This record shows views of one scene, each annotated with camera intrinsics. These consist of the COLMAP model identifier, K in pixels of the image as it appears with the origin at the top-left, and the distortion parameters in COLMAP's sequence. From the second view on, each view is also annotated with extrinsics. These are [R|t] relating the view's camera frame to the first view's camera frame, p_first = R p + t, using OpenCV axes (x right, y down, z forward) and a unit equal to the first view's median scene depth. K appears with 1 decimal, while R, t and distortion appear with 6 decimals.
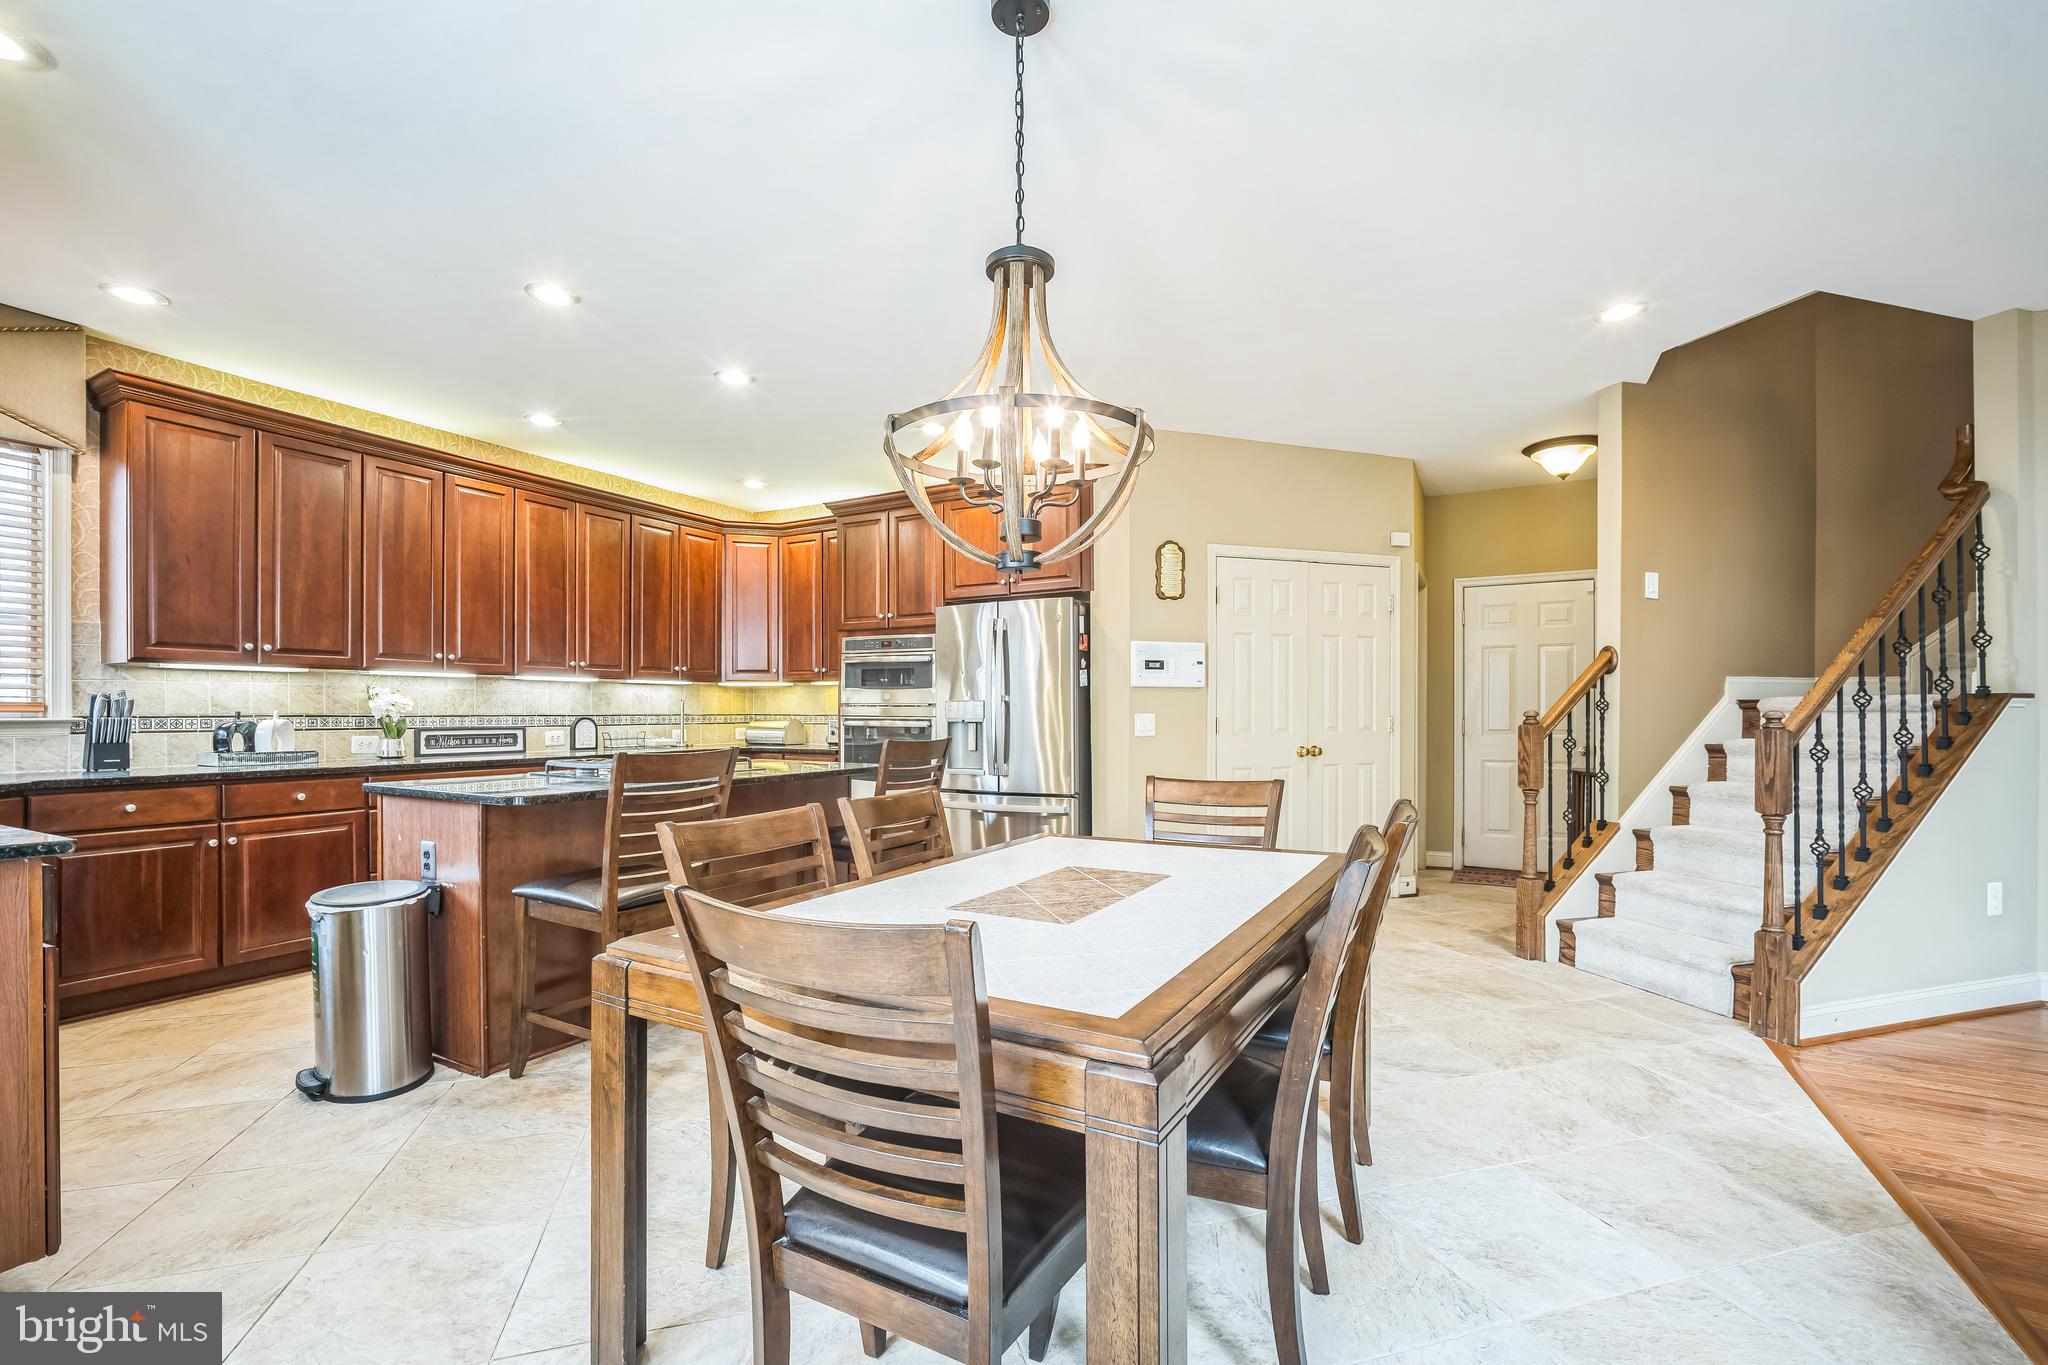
lens RADIAL K [[870.3, 0, 1019.5], [0, 870.3, 696.3], [0, 0, 1]] dist [-0.002393, 0.000338]
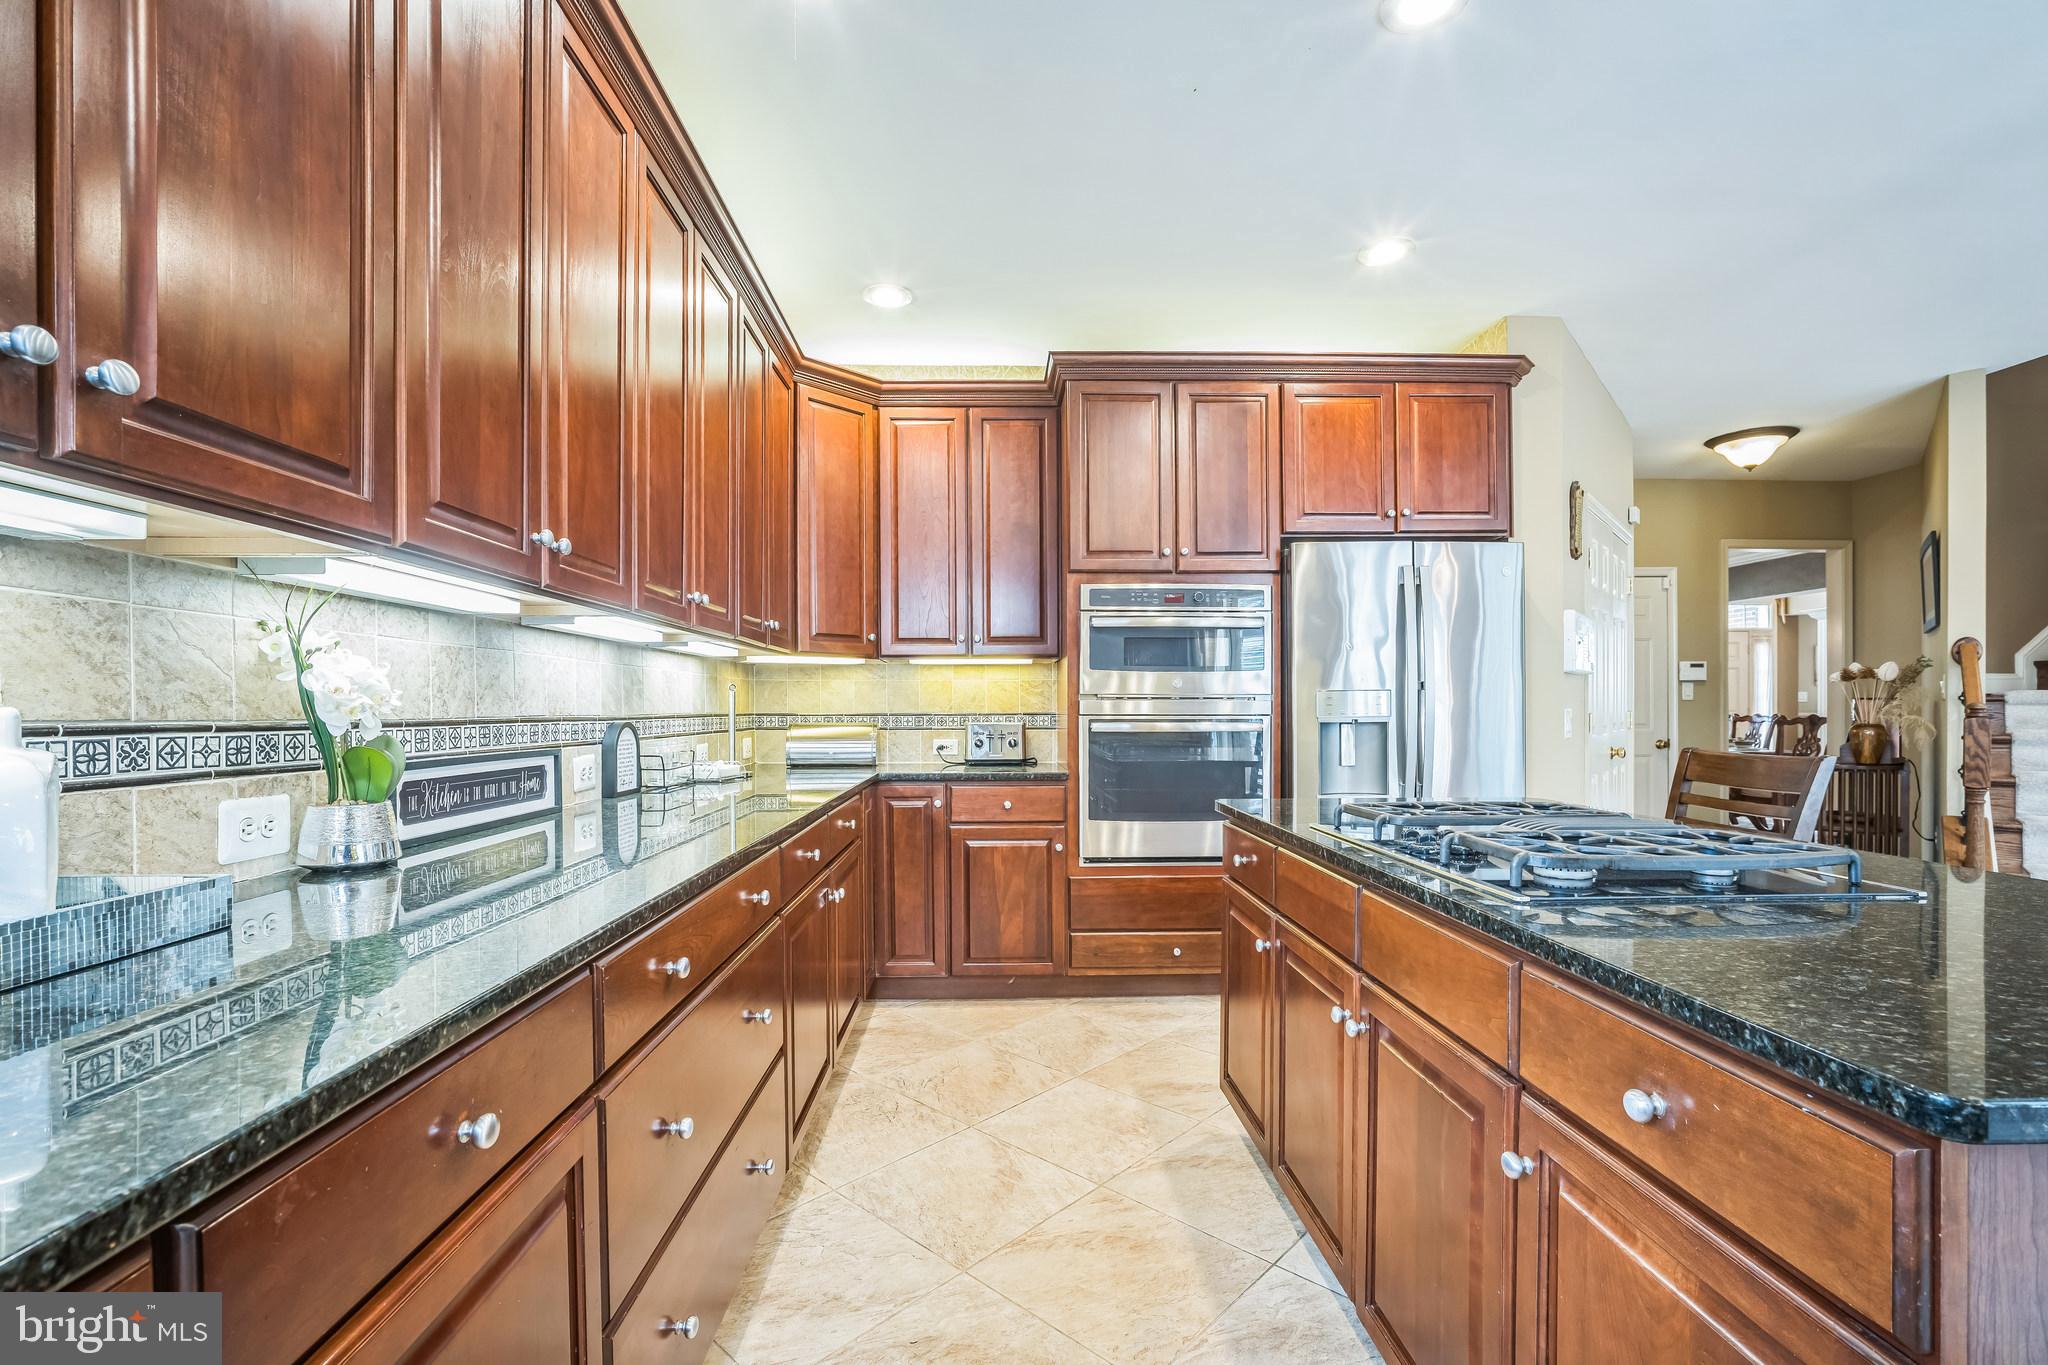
lens RADIAL K [[870.3, 0, 1018.6], [0, 870.3, 704.4], [0, 0, 1]] dist [-0.002393, 0.000338]
pose [[0.868122, -0.002258, 0.496345, -0.563326], [-0.002558, 0.999956, 0.009024, 0.010203], [-0.496344, -0.009104, 0.868078, 0.525052]]
